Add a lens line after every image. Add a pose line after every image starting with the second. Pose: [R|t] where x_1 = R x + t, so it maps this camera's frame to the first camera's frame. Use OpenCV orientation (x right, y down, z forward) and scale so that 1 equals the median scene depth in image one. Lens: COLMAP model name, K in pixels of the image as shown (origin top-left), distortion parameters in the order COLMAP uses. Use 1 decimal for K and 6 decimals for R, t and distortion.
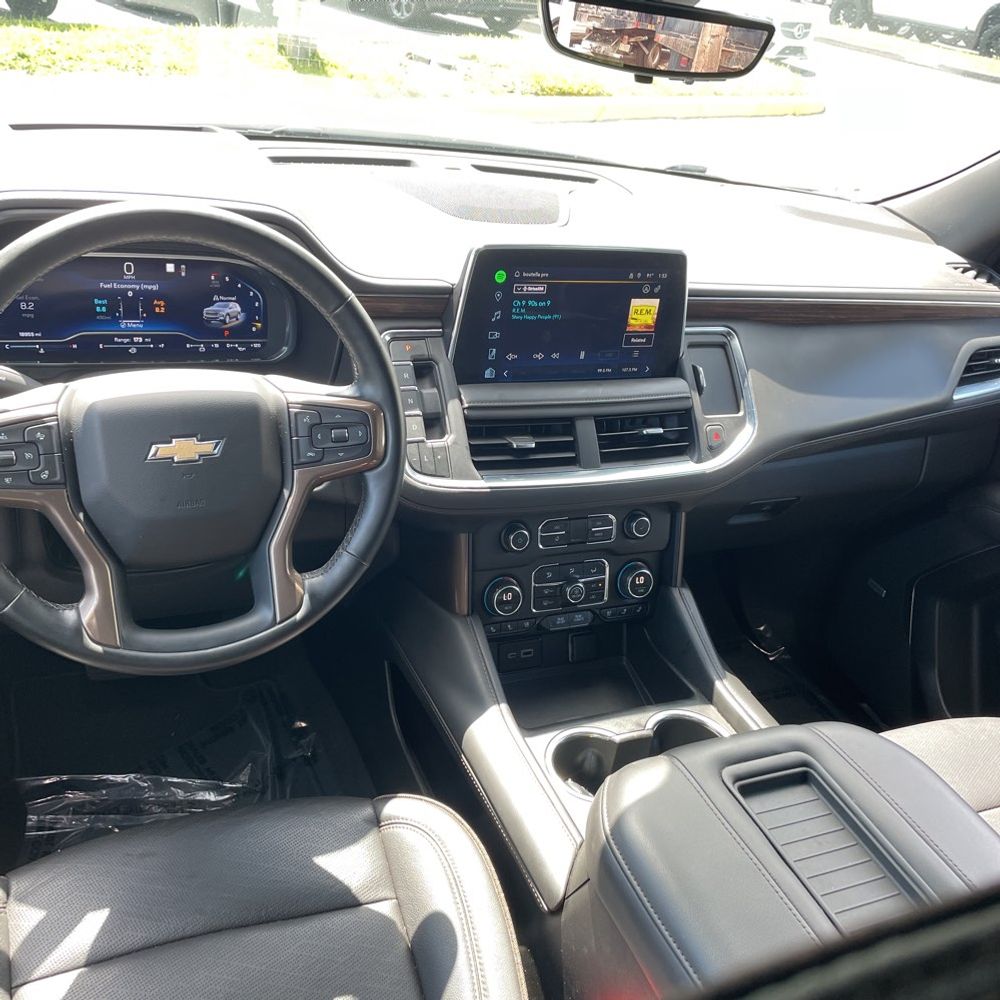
lens RADIAL K [[998.0, 0, 487.9], [0, 998.0, 502.7], [0, 0, 1]] dist [0.090547, -0.116857]
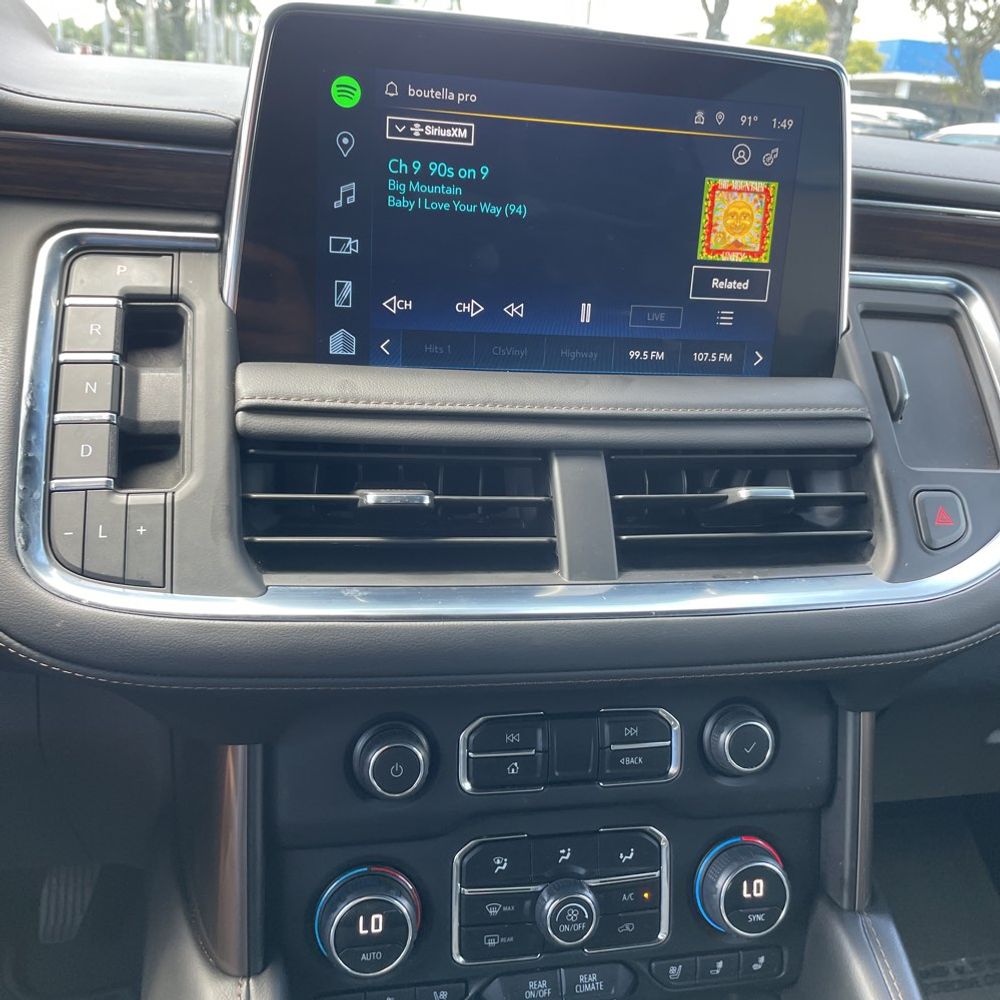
lens RADIAL K [[1009.9, 0, 510.9], [0, 1009.9, 495.1], [0, 0, 1]] dist [0.053005, -0.036572]
pose [[0.981946, -0.006047, -0.189065, 0.143941], [-0.032218, 0.979539, -0.198660, 0.010845], [0.186398, 0.201165, 0.961659, 0.611625]]
